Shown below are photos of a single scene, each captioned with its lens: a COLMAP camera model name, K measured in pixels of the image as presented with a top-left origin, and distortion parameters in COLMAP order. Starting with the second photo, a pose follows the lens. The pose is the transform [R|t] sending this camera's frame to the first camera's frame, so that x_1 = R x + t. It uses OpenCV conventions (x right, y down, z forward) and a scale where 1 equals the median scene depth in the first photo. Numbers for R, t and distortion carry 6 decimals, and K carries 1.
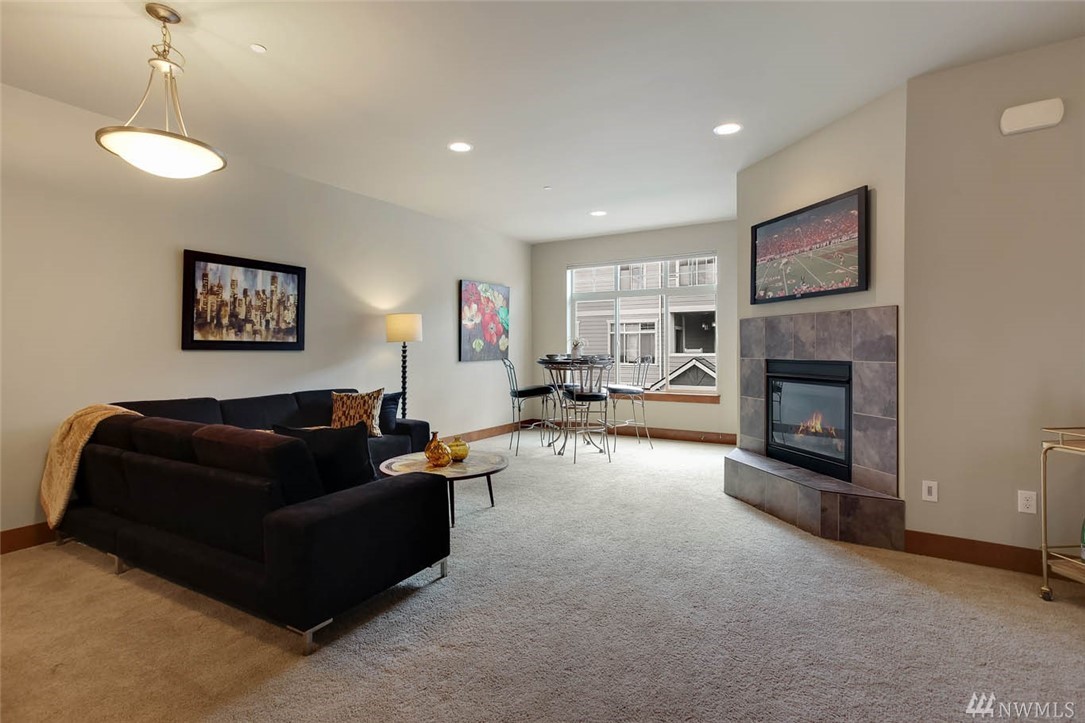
lens RADIAL K [[529.6, 0, 537.5], [0, 529.6, 343.8], [0, 0, 1]] dist [-0.033240, 0.036888]
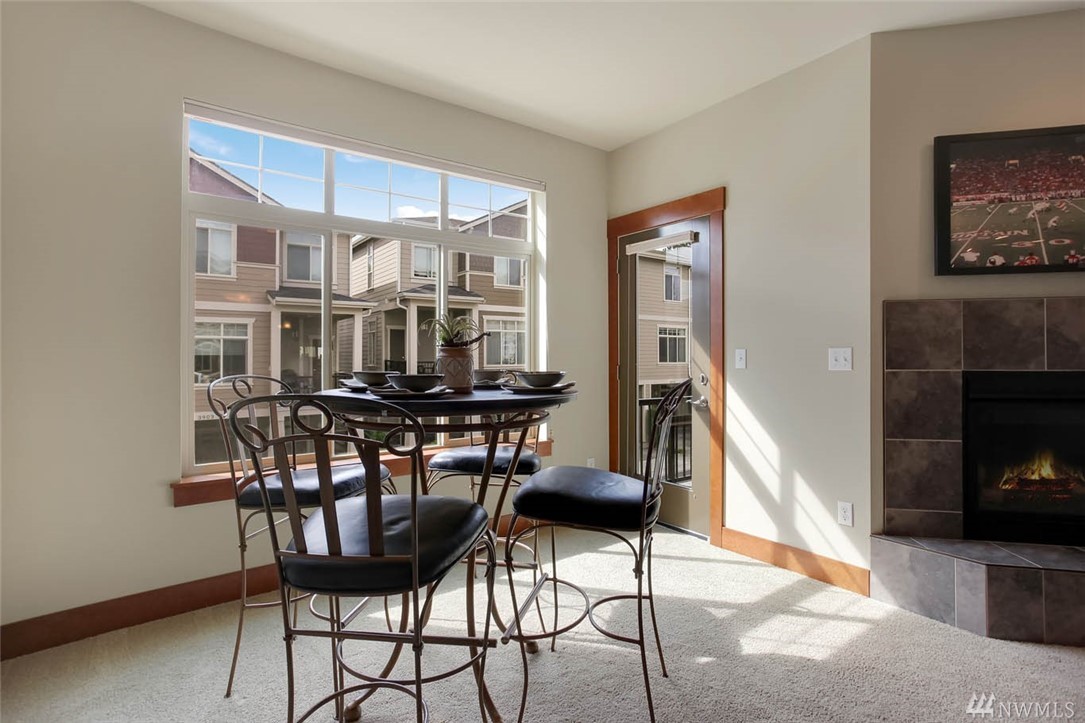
lens RADIAL K [[529.6, 0, 537.5], [0, 529.6, 343.8], [0, 0, 1]] dist [-0.033240, 0.036888]
pose [[0.380467, 0.028799, 0.924346, -0.285031], [-0.007021, 0.999576, -0.028253, 0.019208], [-0.924768, 0.004260, 0.380507, 1.220940]]
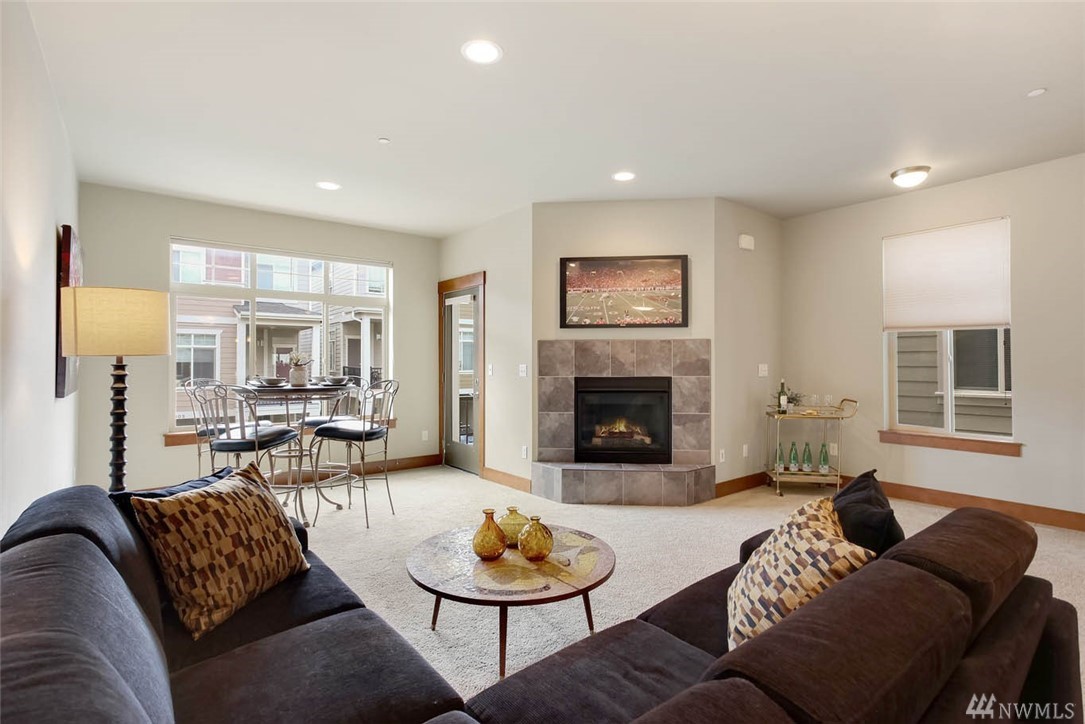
lens RADIAL K [[529.6, 0, 537.5], [0, 529.6, 344.3], [0, 0, 1]] dist [-0.033240, 0.036888]
pose [[0.343693, 0.036307, 0.938380, -0.678926], [-0.005927, 0.999316, -0.036494, 0.000988], [-0.939063, 0.006981, 0.343673, 0.684365]]
